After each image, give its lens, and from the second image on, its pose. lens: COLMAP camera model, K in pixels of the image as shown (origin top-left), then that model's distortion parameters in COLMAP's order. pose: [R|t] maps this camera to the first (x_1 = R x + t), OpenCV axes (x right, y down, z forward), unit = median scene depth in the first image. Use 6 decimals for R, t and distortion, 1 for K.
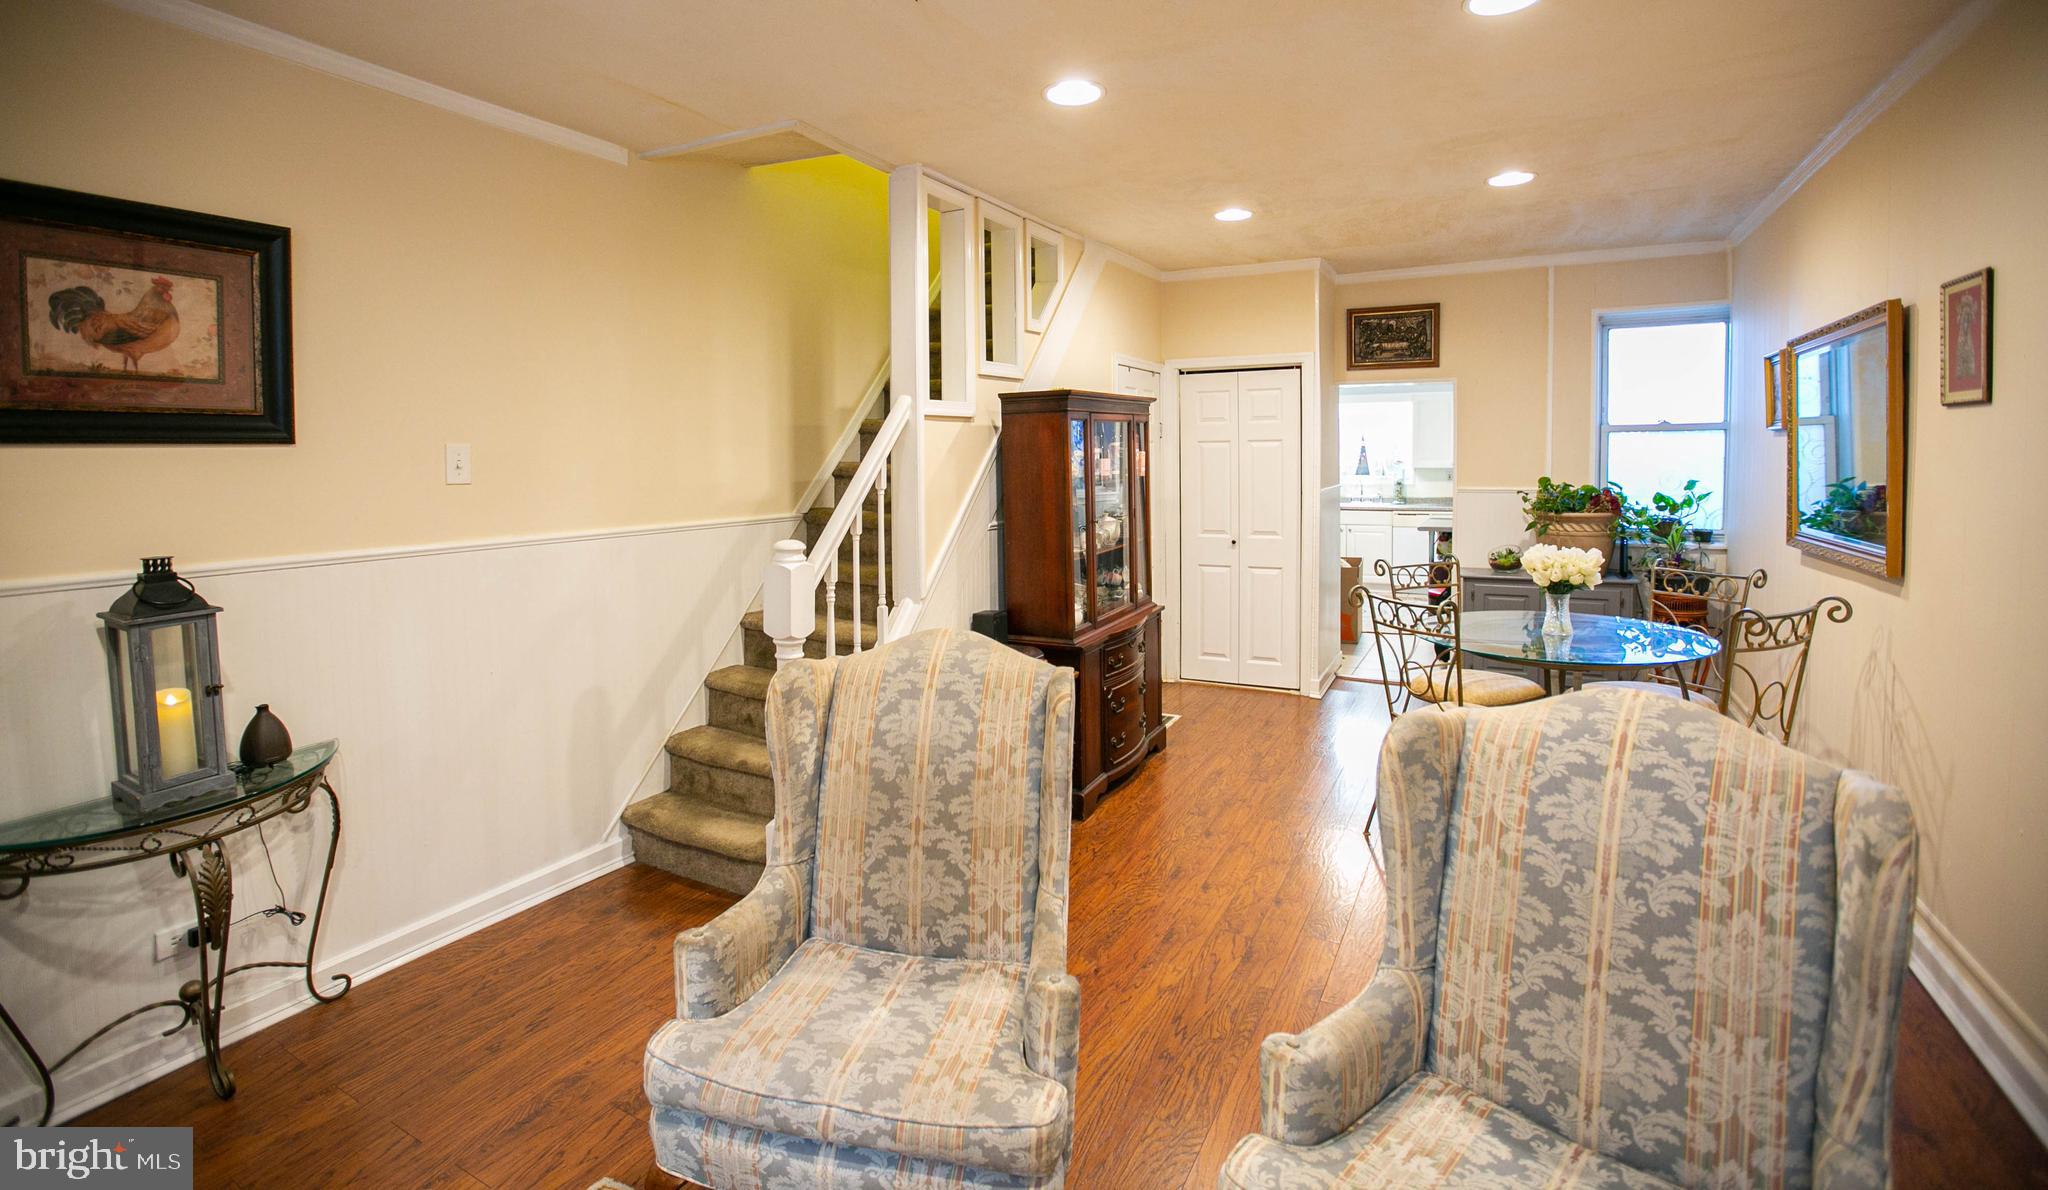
lens RADIAL K [[977.3, 0, 1047.4], [0, 977.3, 491.2], [0, 0, 1]] dist [0.000927, 0.000234]
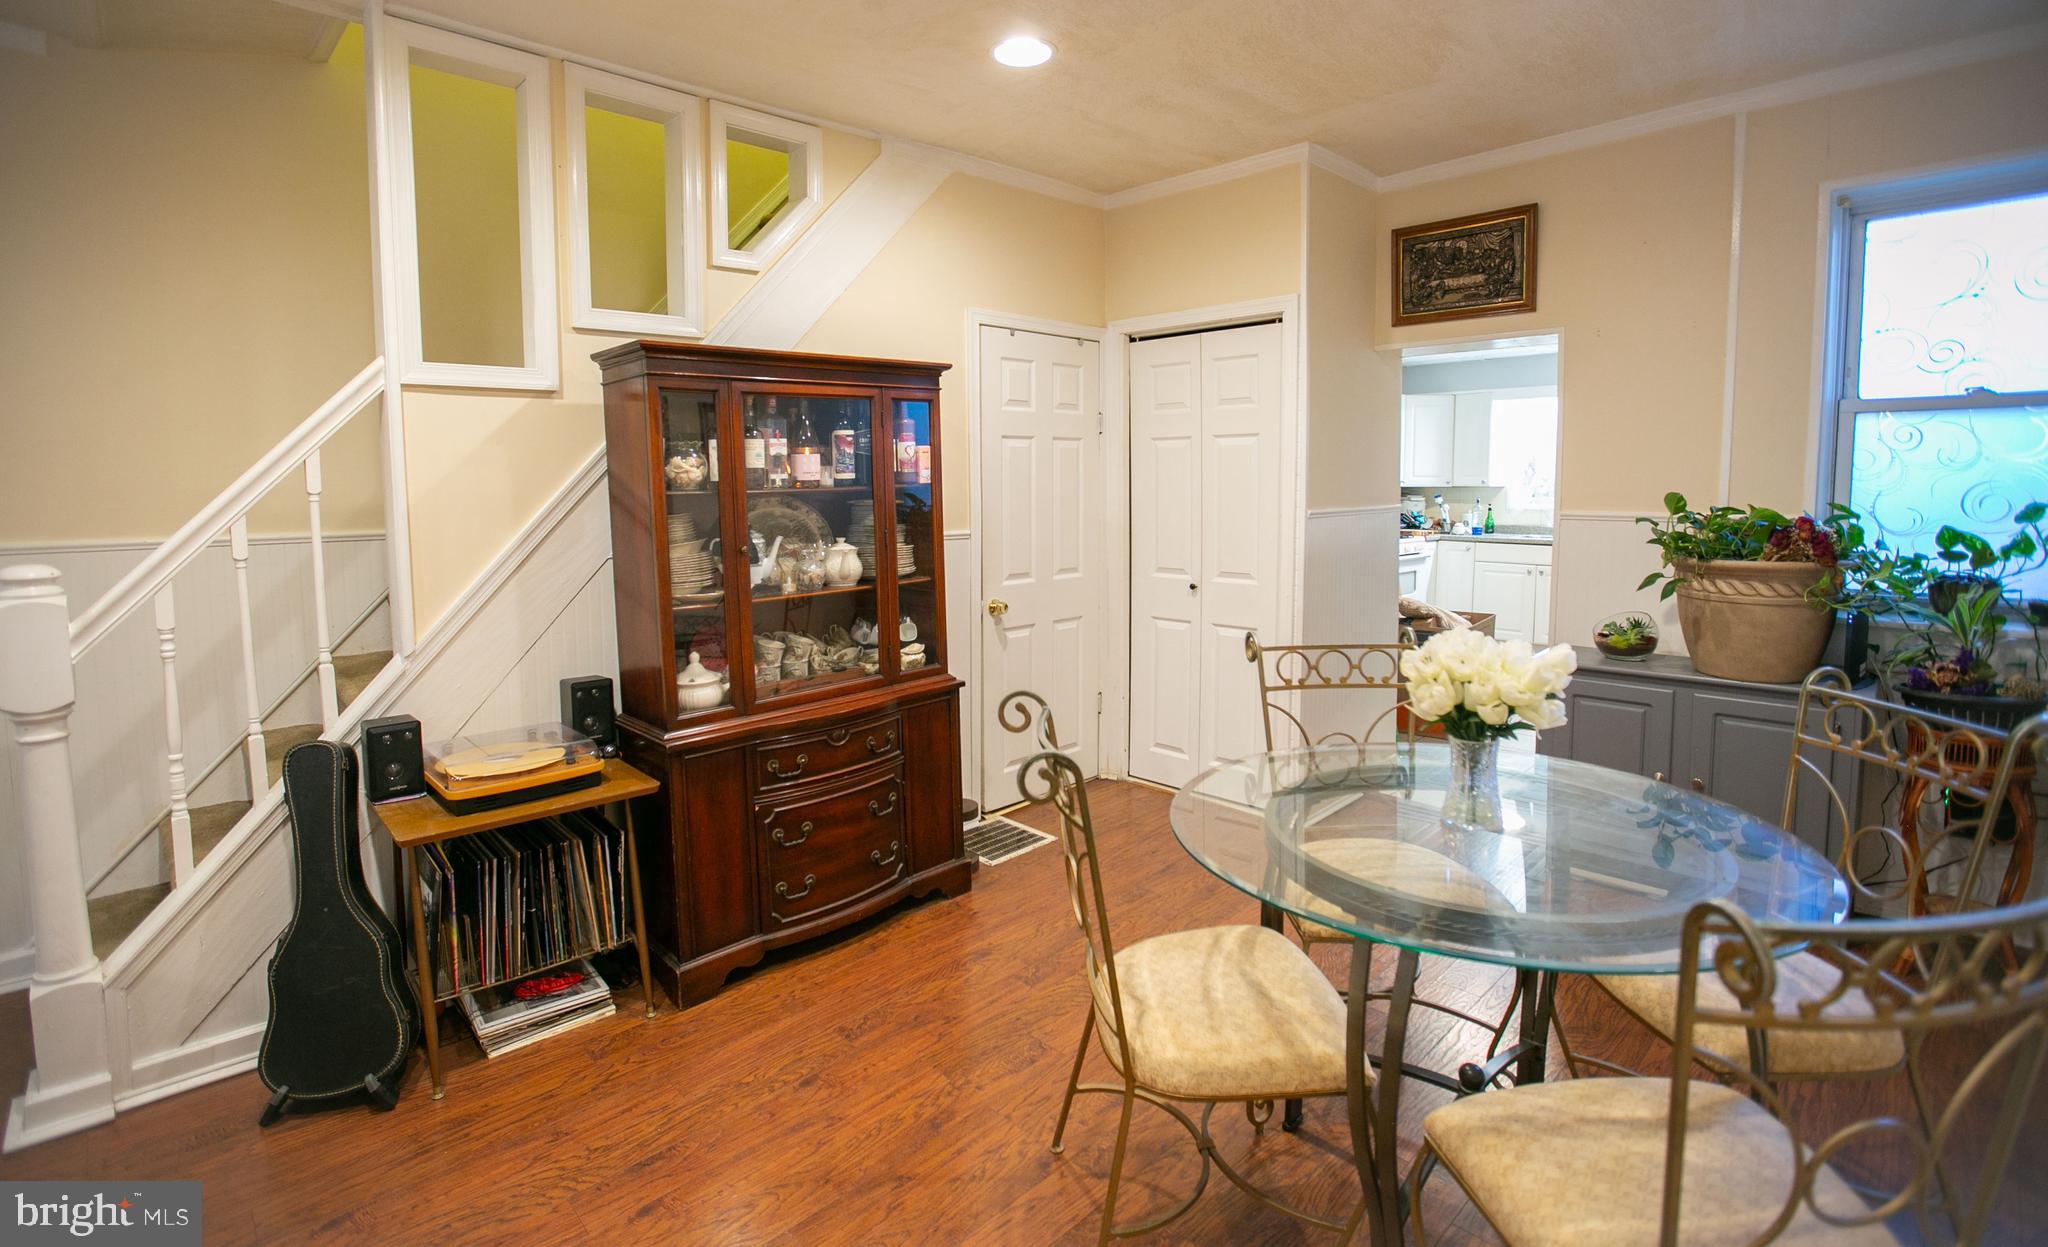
lens RADIAL K [[964.3, 0, 1027.2], [0, 964.3, 555.7], [0, 0, 1]] dist [-0.037795, 0.018413]
pose [[0.939798, 0.031165, -0.340308, 0.443313], [-0.016113, 0.998766, 0.046967, 0.001646], [0.341352, -0.038656, 0.939140, 0.475063]]
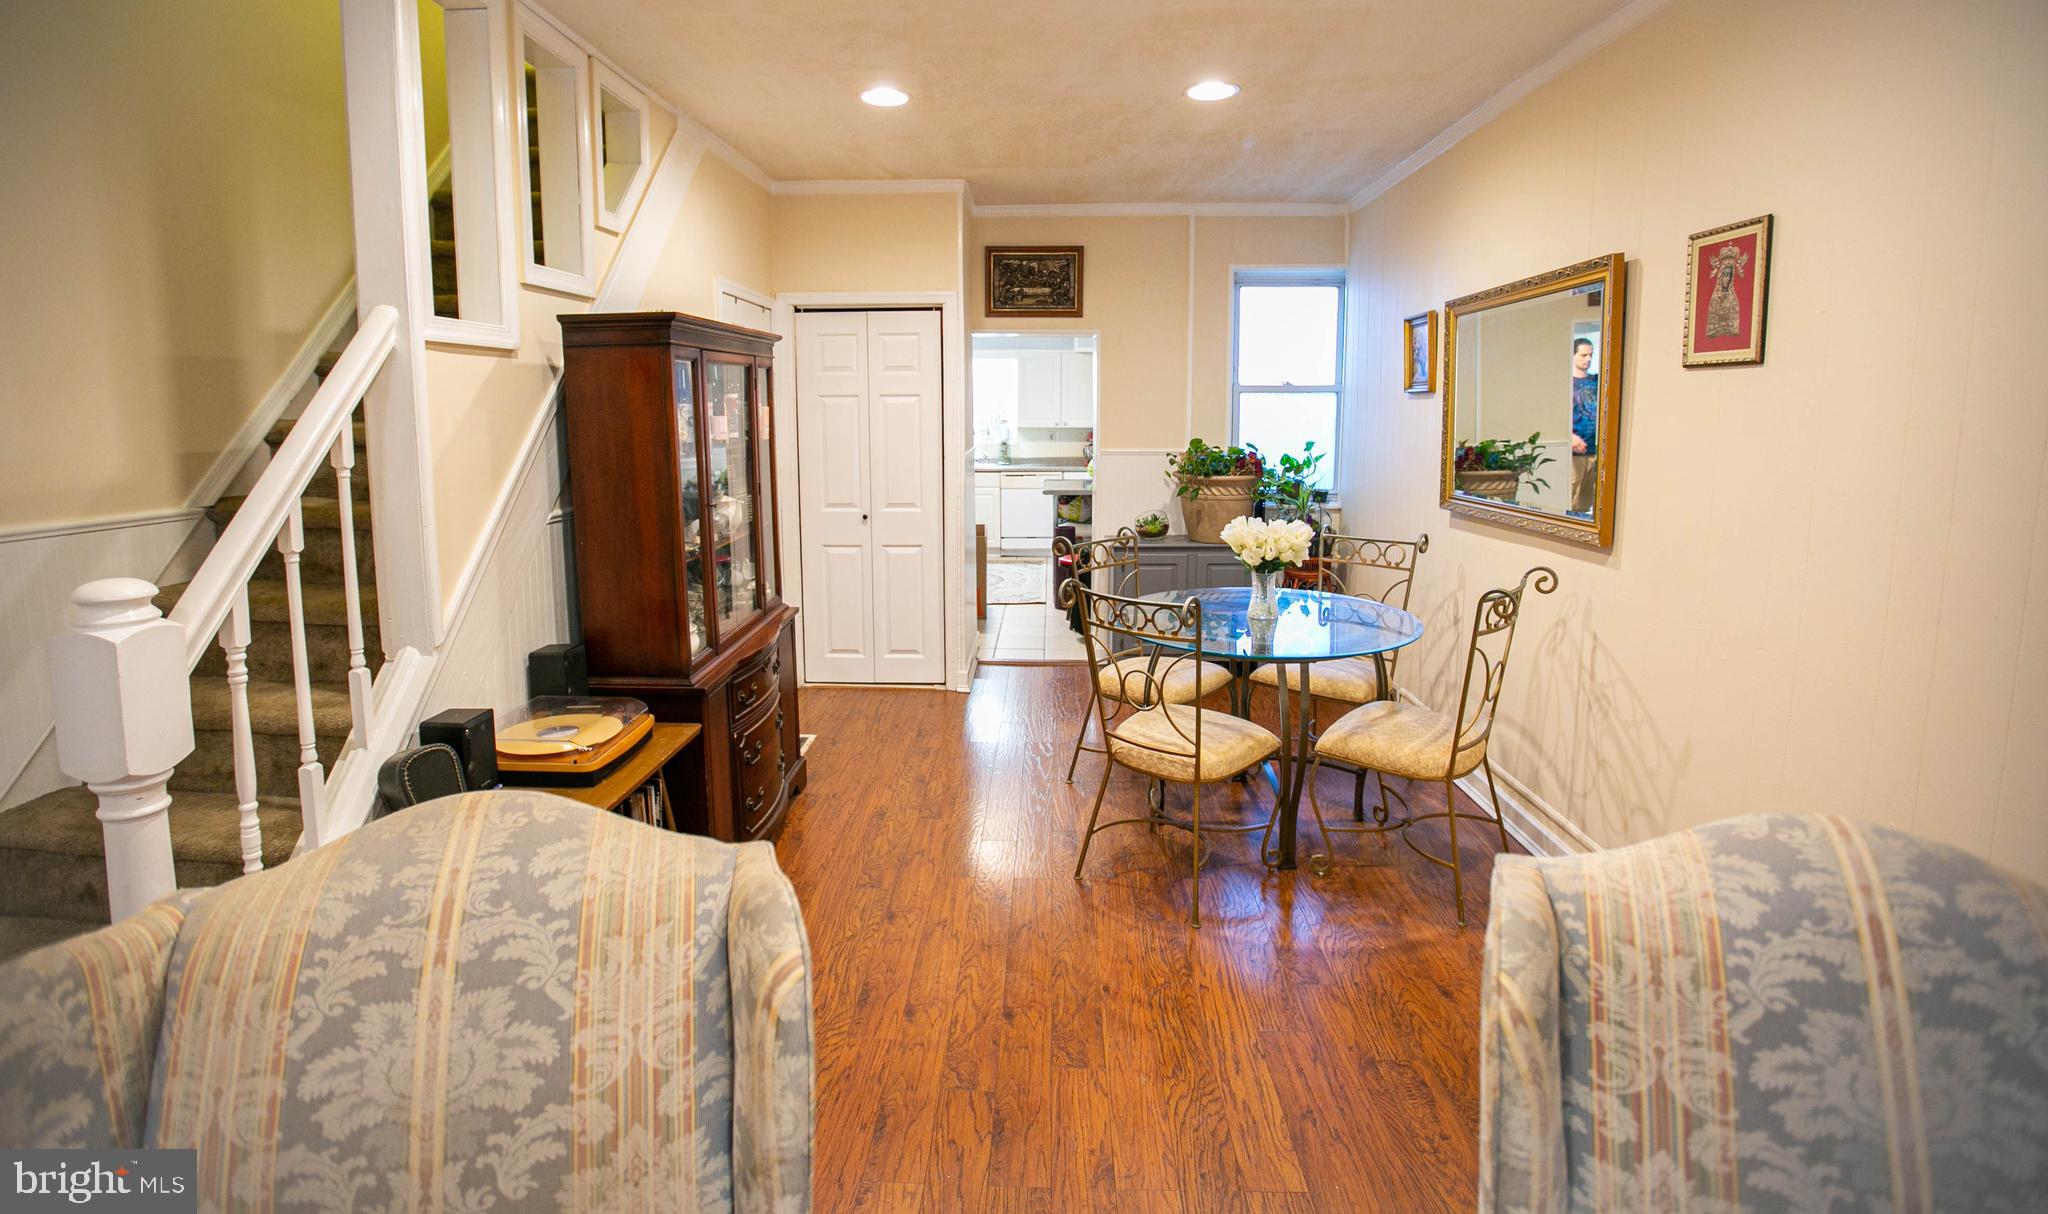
lens RADIAL K [[947.9, 0, 1015.0], [0, 947.9, 520.3], [0, 0, 1]] dist [-0.057028, 0.022670]
pose [[0.915683, -0.037041, 0.400190, -0.024338], [0.007031, 0.997068, 0.076201, -0.008470], [-0.401840, -0.066962, 0.913258, 0.294925]]
